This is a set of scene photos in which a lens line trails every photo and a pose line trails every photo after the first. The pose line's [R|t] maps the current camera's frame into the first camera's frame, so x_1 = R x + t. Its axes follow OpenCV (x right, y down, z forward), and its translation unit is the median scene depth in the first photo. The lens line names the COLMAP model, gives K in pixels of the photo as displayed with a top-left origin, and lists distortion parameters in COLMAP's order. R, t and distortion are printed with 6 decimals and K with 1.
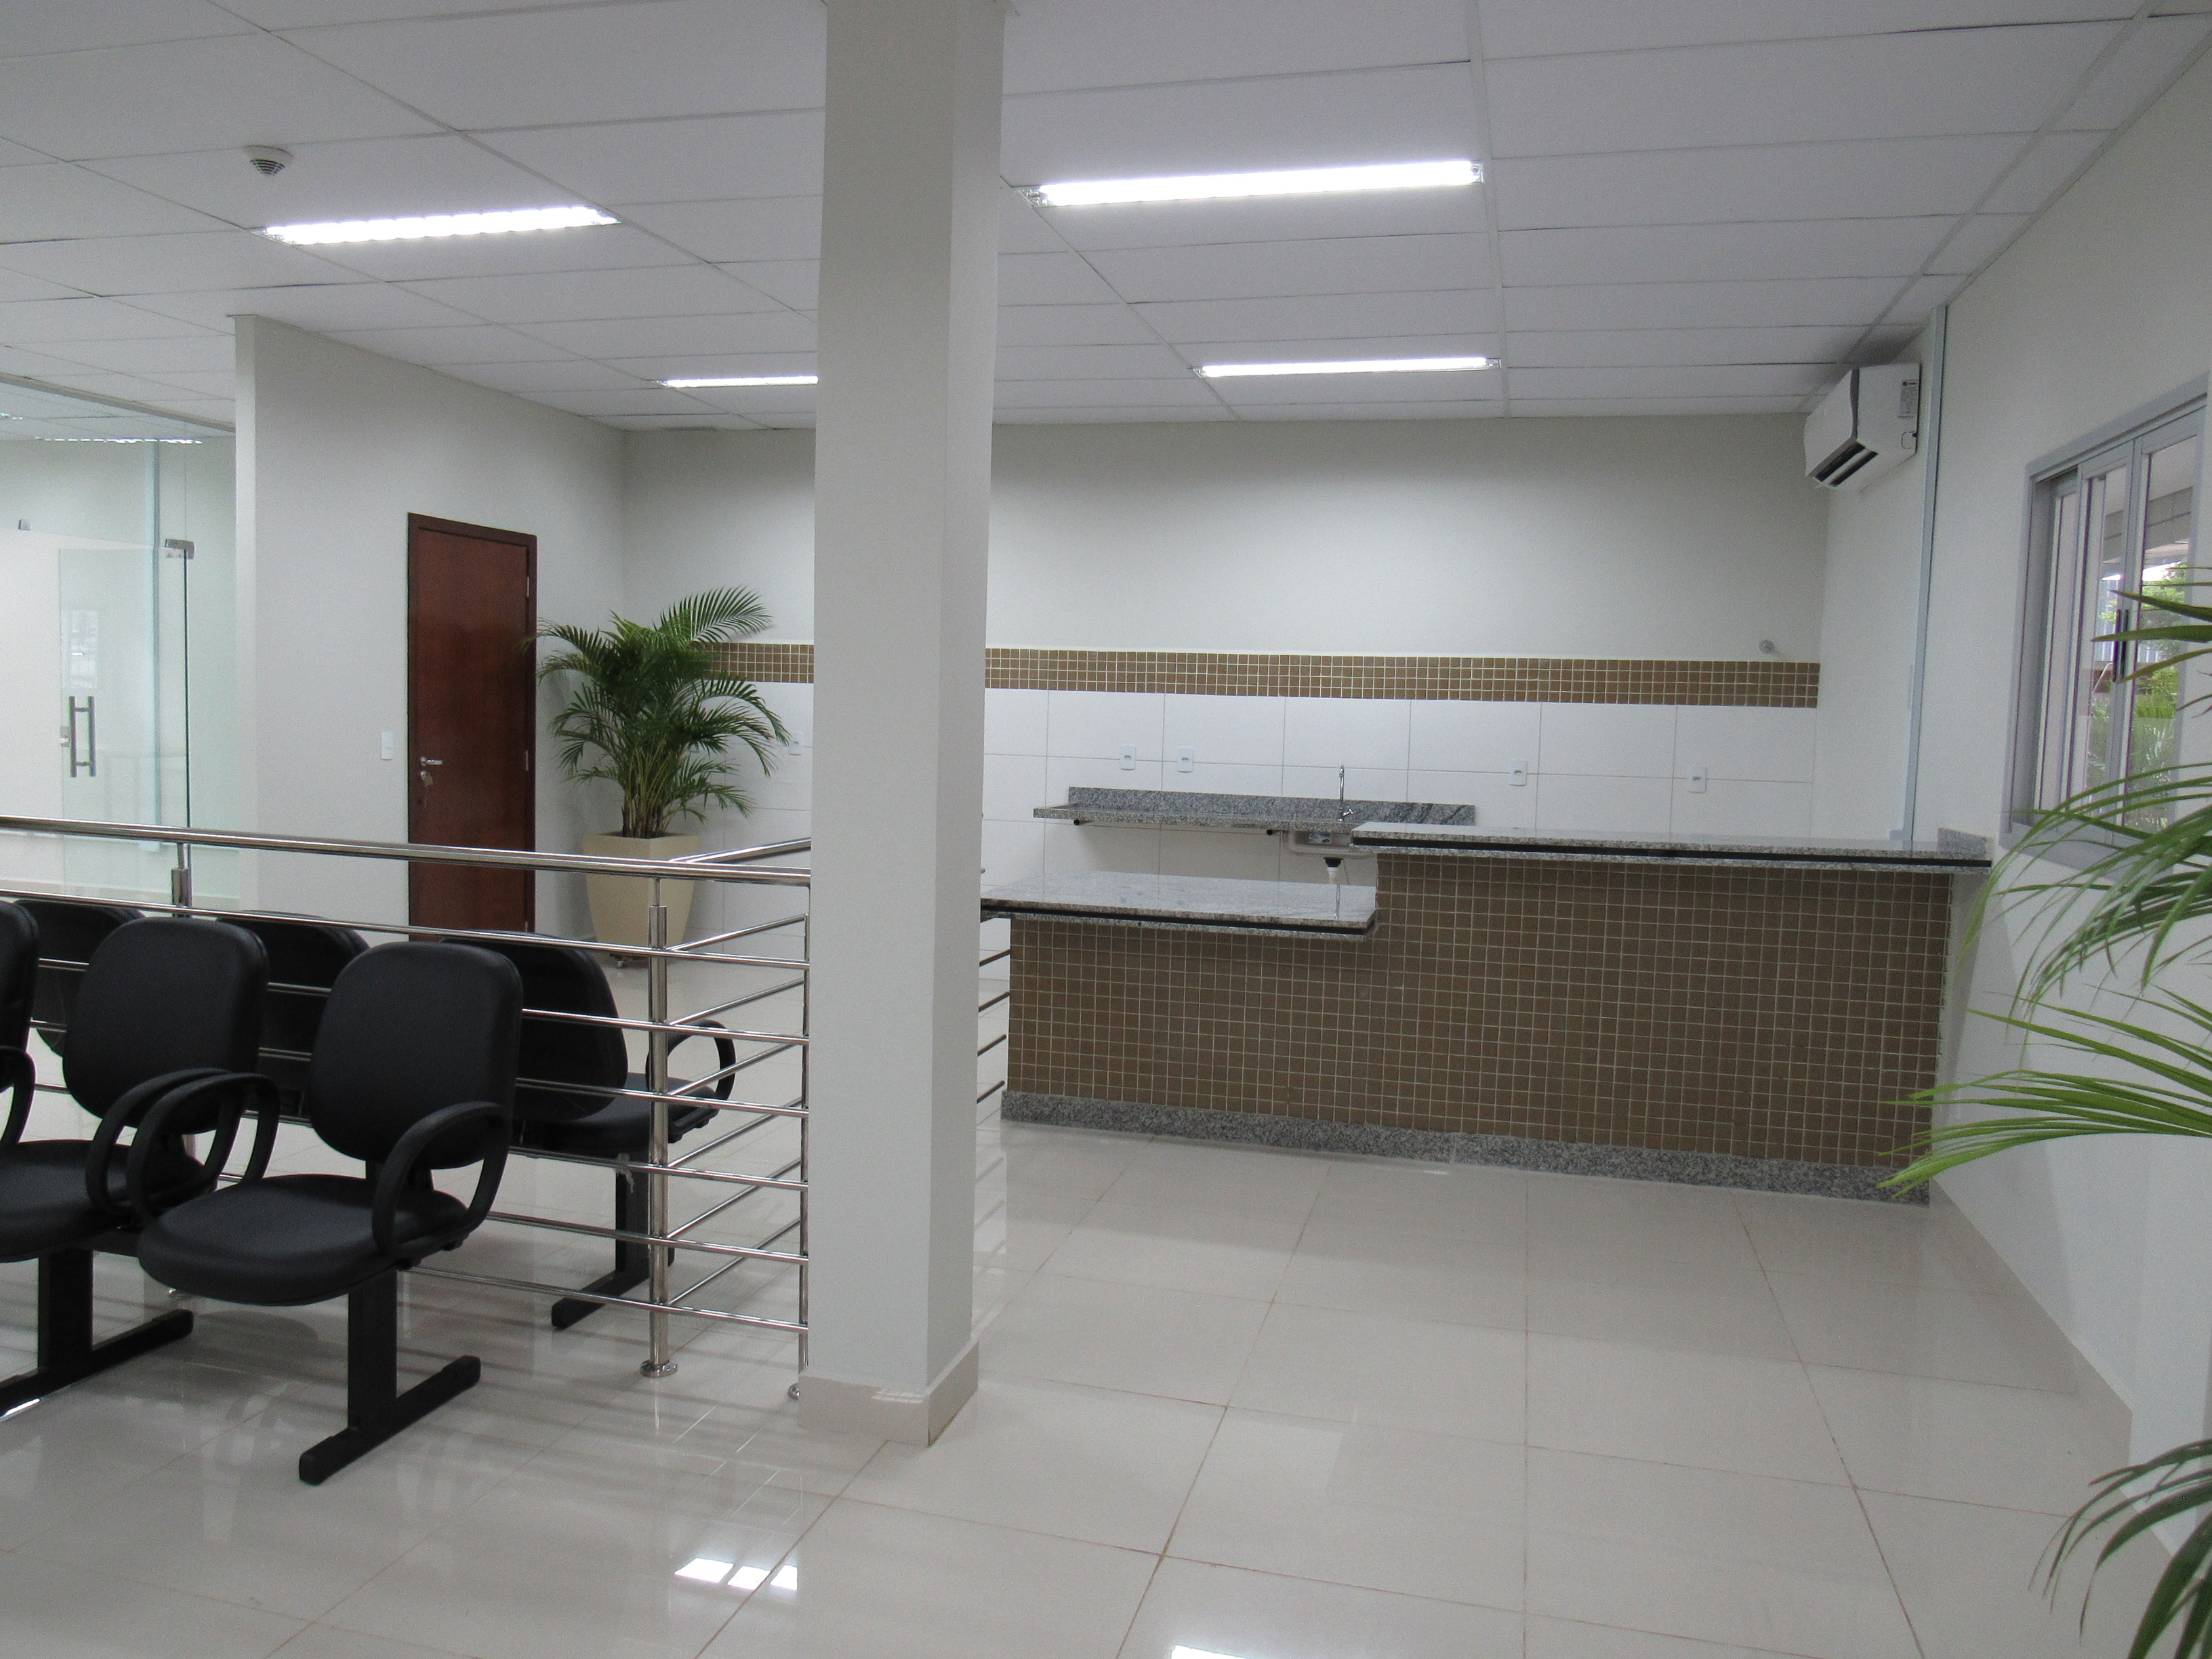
lens RADIAL K [[1594.4, 0, 1106.0], [0, 1594.4, 829.5], [0, 0, 1]] dist [-0.002528, -0.002076]
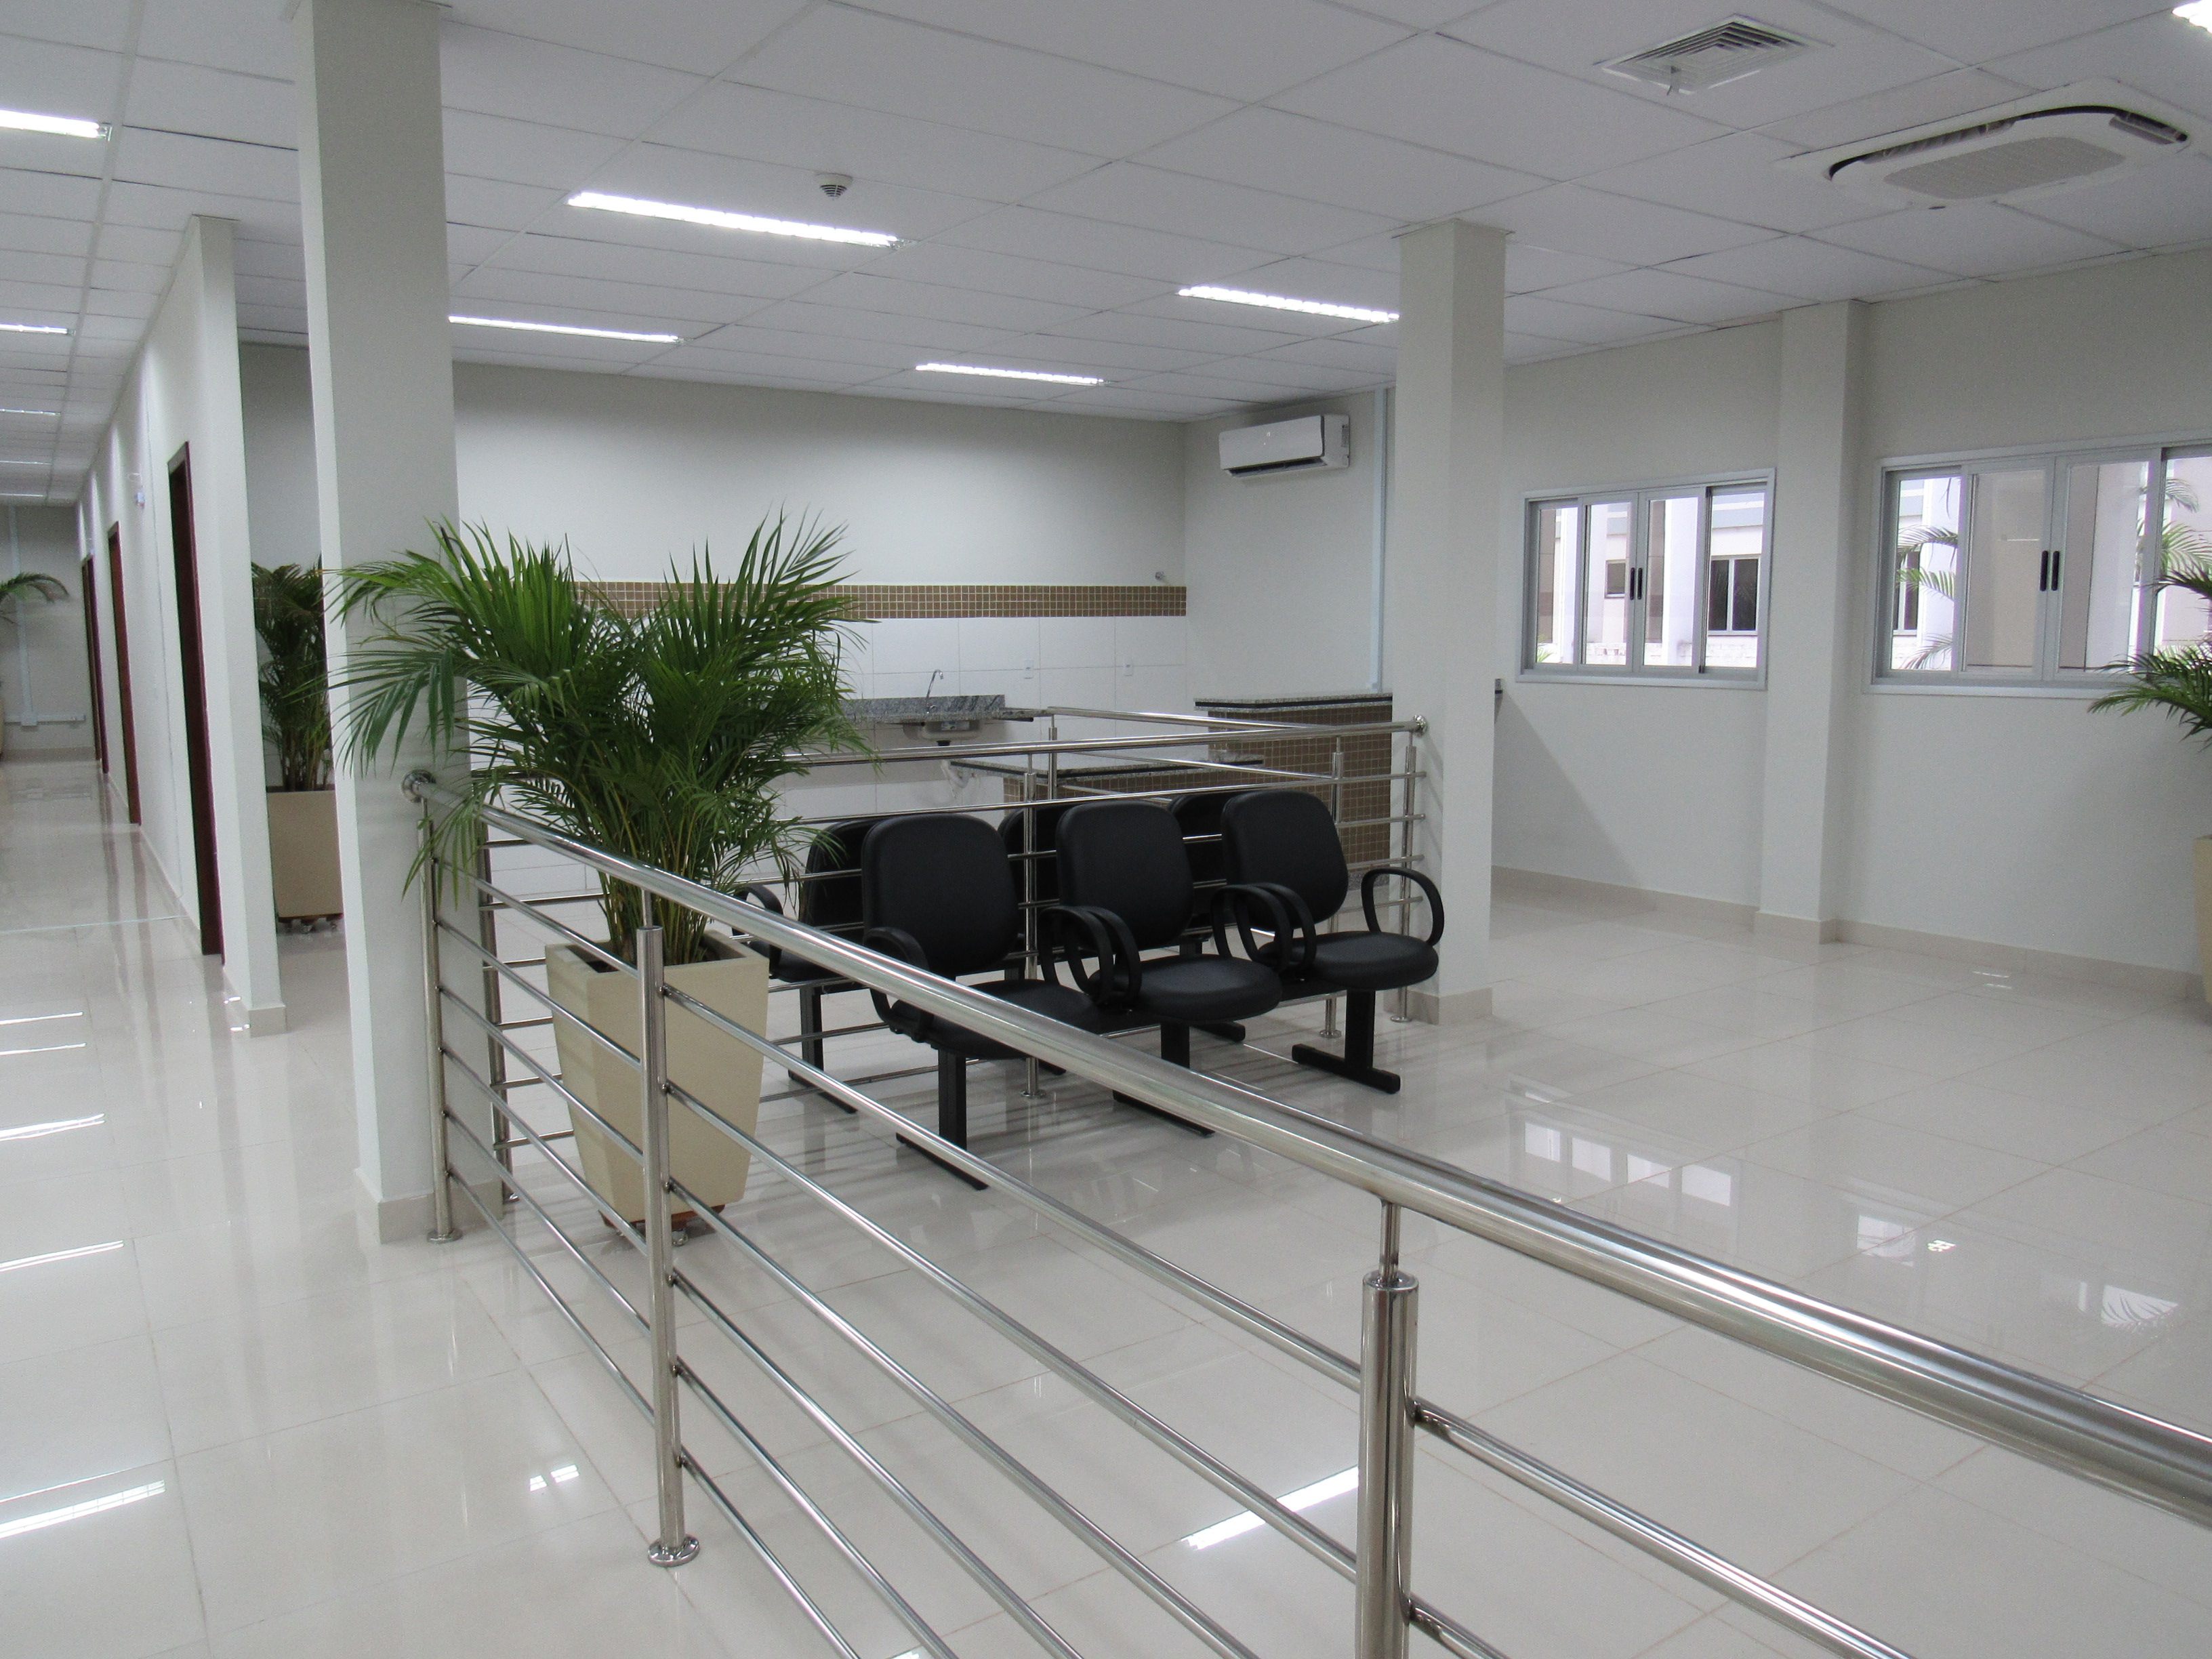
lens RADIAL K [[1594.4, 0, 1106.0], [0, 1594.4, 829.5], [0, 0, 1]] dist [-0.002528, -0.002076]
pose [[0.656157, -0.125997, 0.744032, -0.744228], [0.085931, 0.992025, 0.092211, -0.018821], [-0.749716, 0.003430, 0.661751, 0.031803]]
